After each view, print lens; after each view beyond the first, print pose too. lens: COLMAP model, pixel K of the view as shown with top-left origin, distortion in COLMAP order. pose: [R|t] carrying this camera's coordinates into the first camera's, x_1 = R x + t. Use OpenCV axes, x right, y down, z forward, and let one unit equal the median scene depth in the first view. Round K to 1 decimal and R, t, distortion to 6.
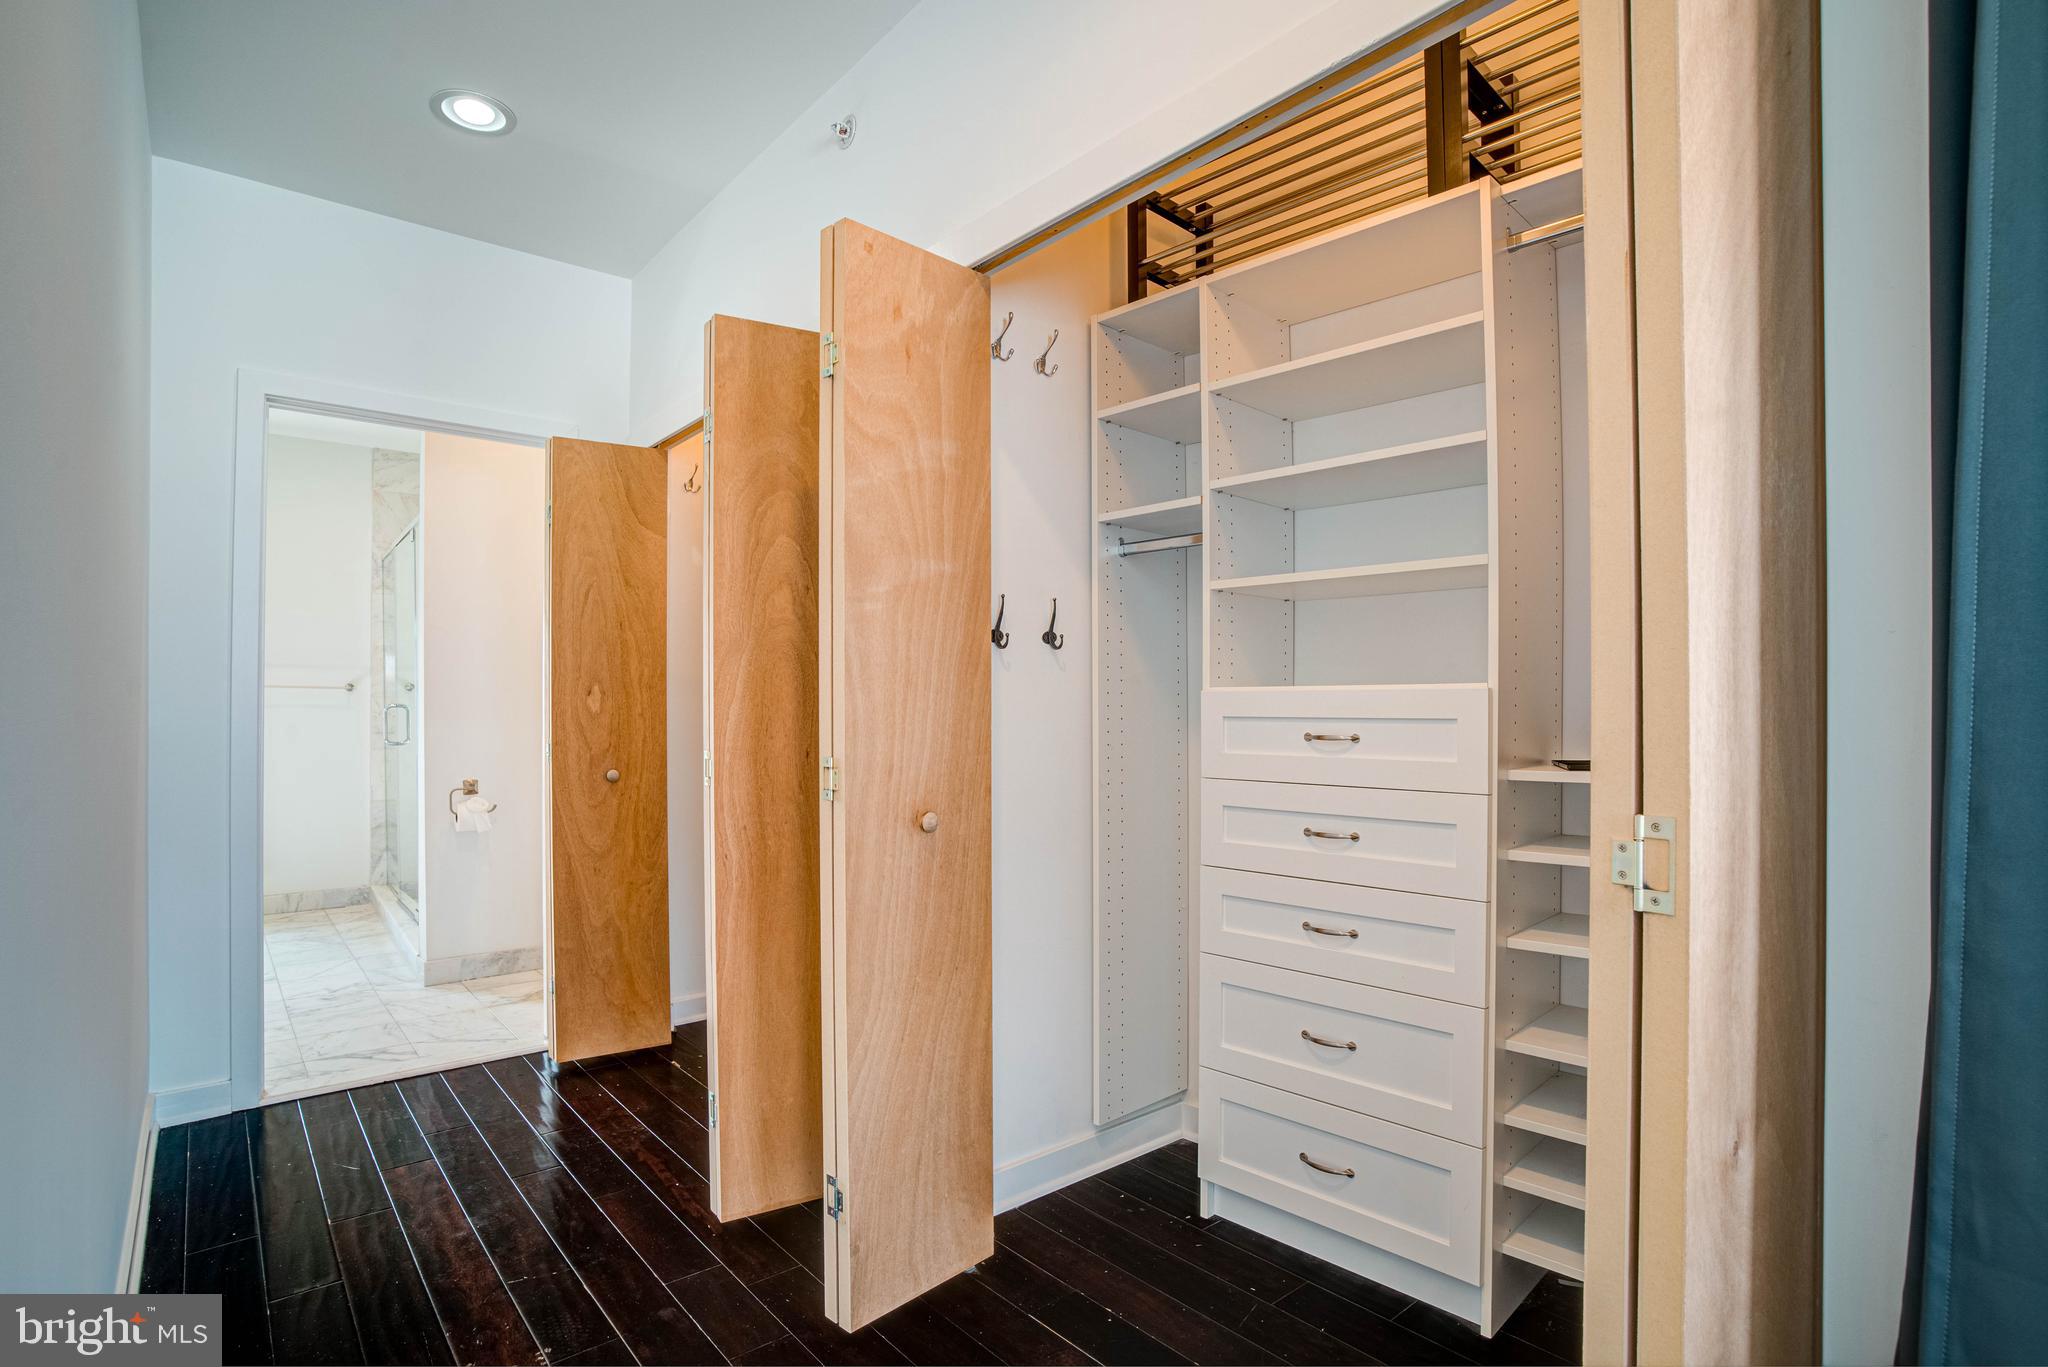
lens RADIAL K [[1008.3, 0, 1025.7], [0, 1008.3, 697.4], [0, 0, 1]] dist [-0.083993, 0.041813]
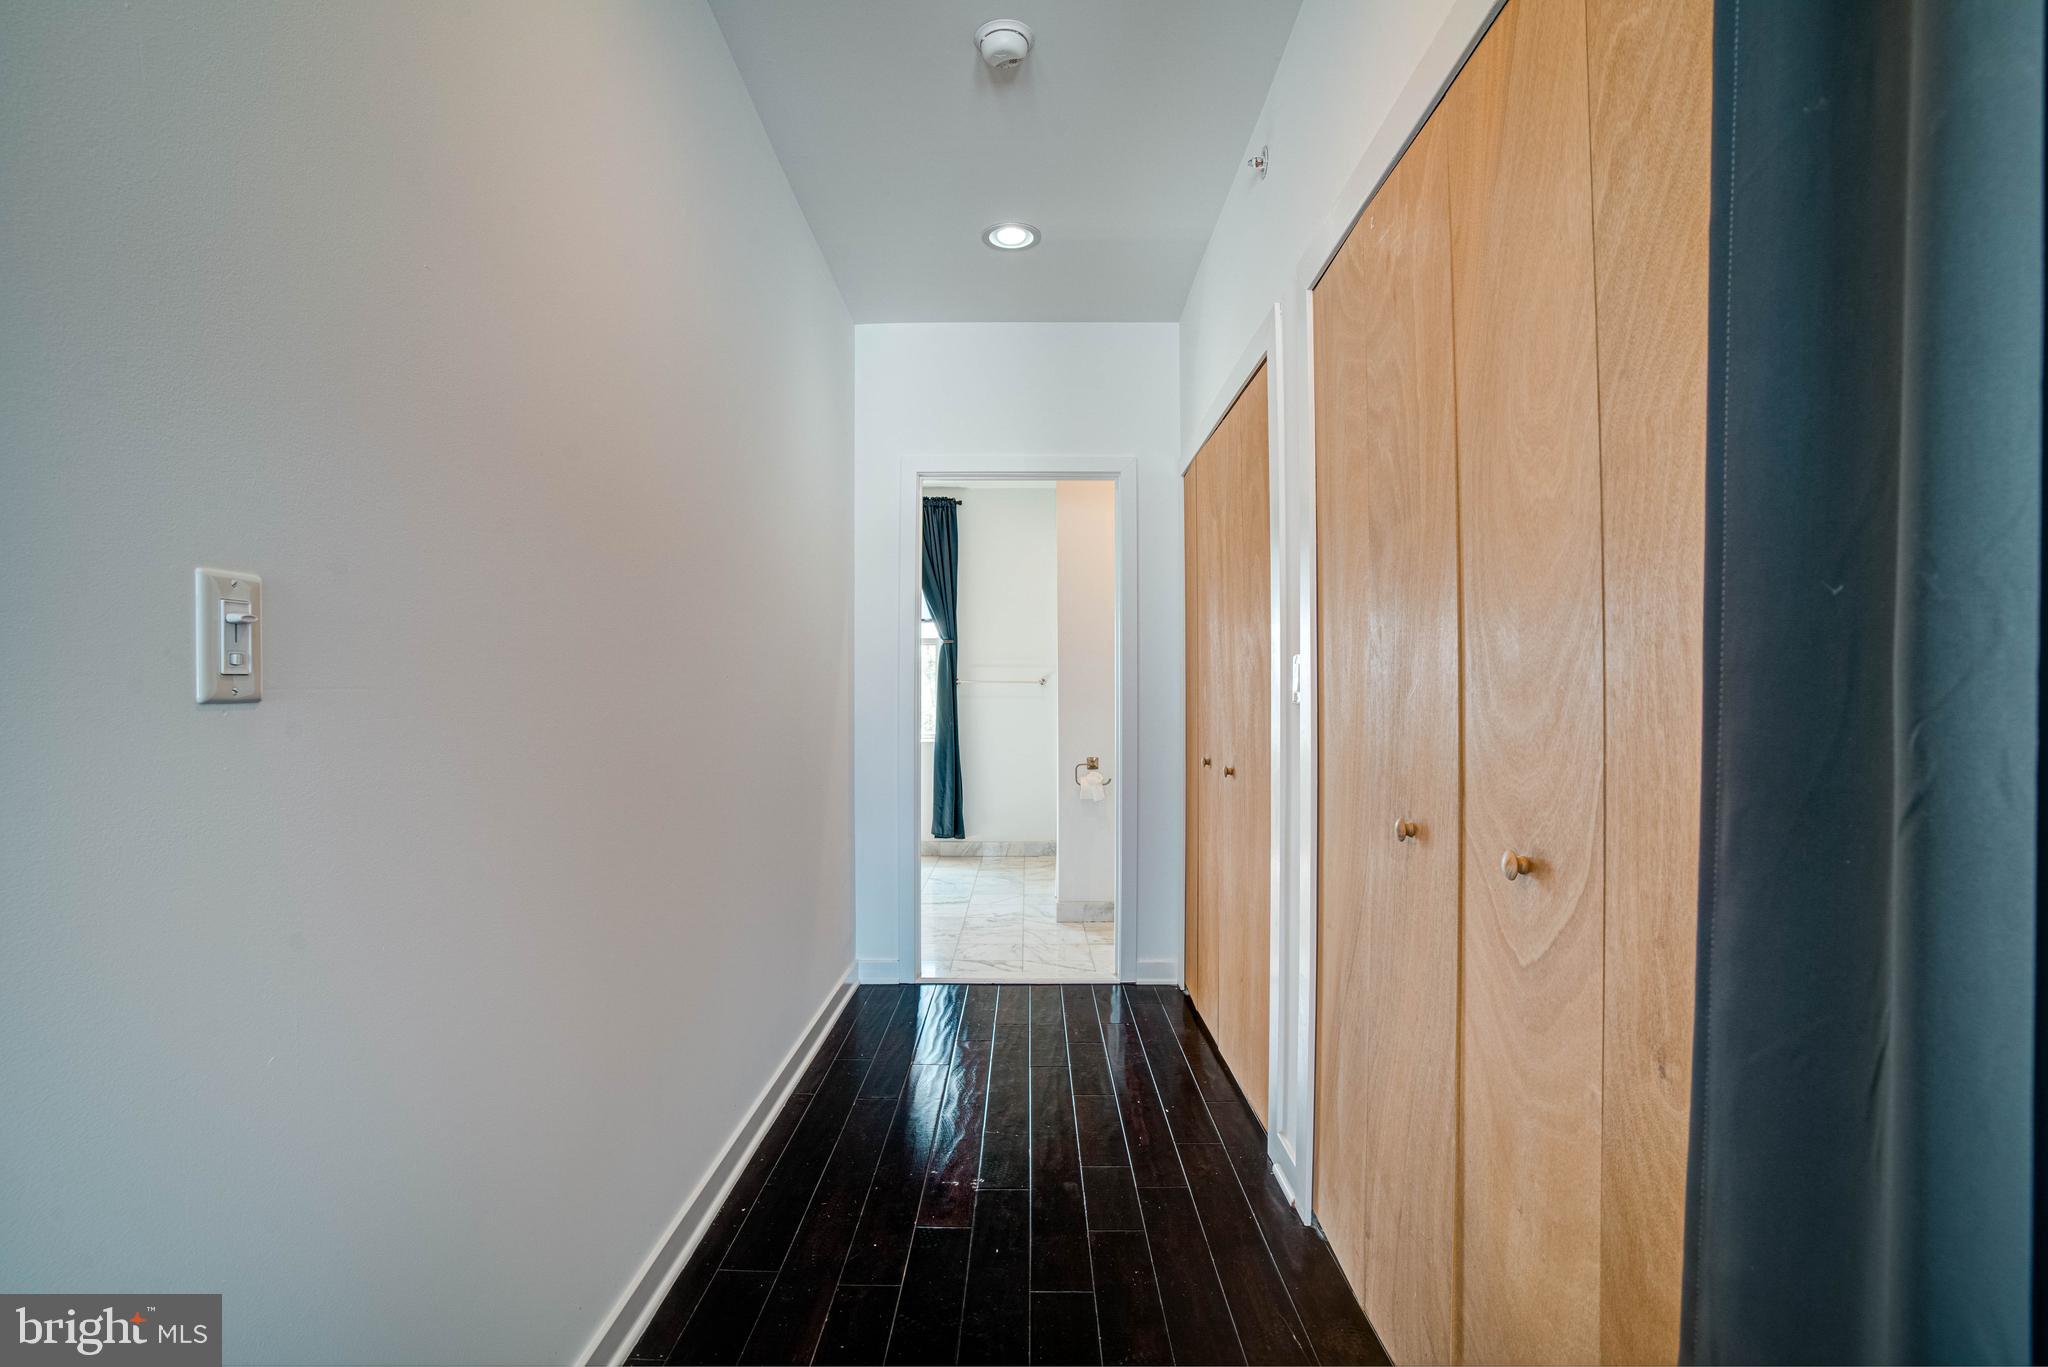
lens RADIAL K [[1008.3, 0, 1025.7], [0, 1008.3, 697.4], [0, 0, 1]] dist [-0.083993, 0.041813]
pose [[0.762717, 0.001748, -0.646730, 0.231806], [0.004670, 0.999955, 0.008210, -0.001622], [0.646715, -0.009282, 0.762675, 0.002347]]
